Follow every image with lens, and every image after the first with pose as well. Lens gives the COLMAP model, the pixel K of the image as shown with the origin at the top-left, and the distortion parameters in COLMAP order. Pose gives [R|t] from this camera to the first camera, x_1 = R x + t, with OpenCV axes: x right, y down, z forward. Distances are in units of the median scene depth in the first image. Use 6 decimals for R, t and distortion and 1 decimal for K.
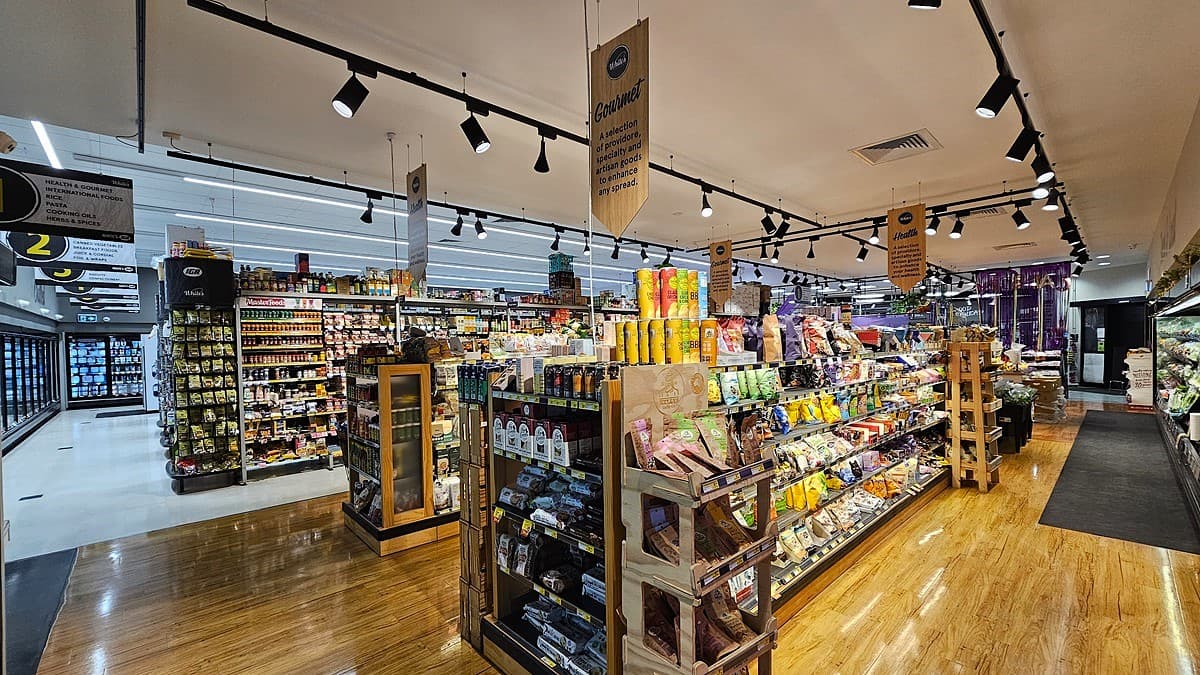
lens RADIAL K [[491.6, 0, 599.1], [0, 491.6, 353.2], [0, 0, 1]] dist [-0.002107, 0.000505]
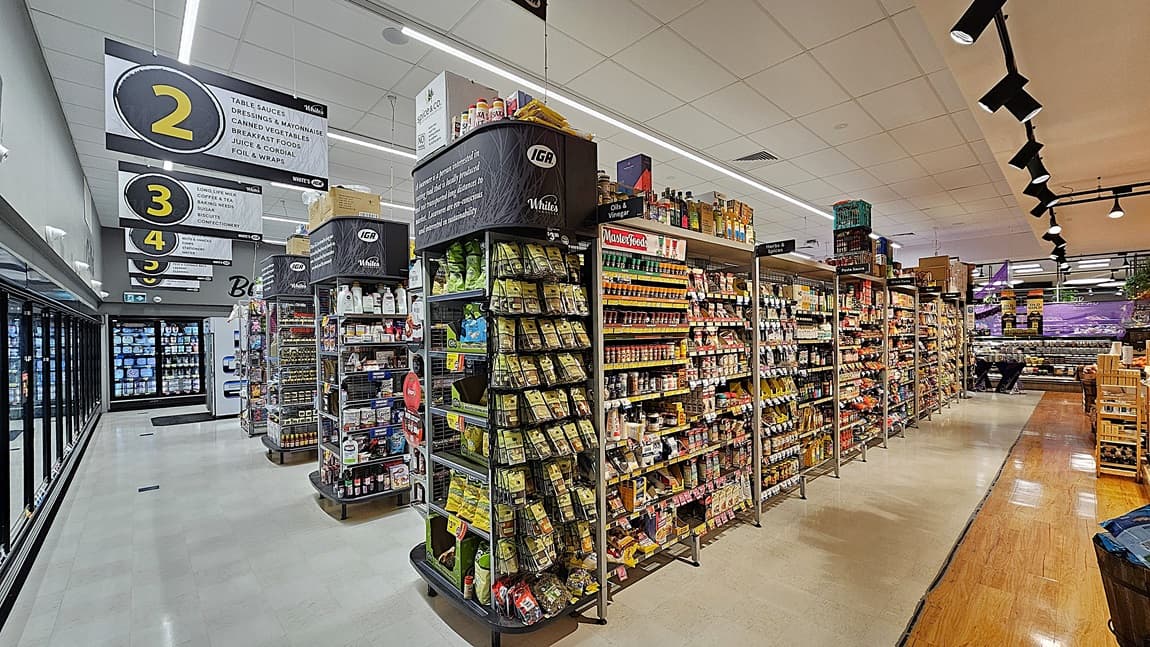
lens RADIAL K [[471.1, 0, 574.1], [0, 471.1, 338.5], [0, 0, 1]] dist [-0.002107, 0.000505]
pose [[0.999966, 0.007162, -0.004126, -0.325888], [-0.007219, 0.999876, -0.013999, 0.001479], [0.004025, 0.014029, 0.999893, 0.236812]]
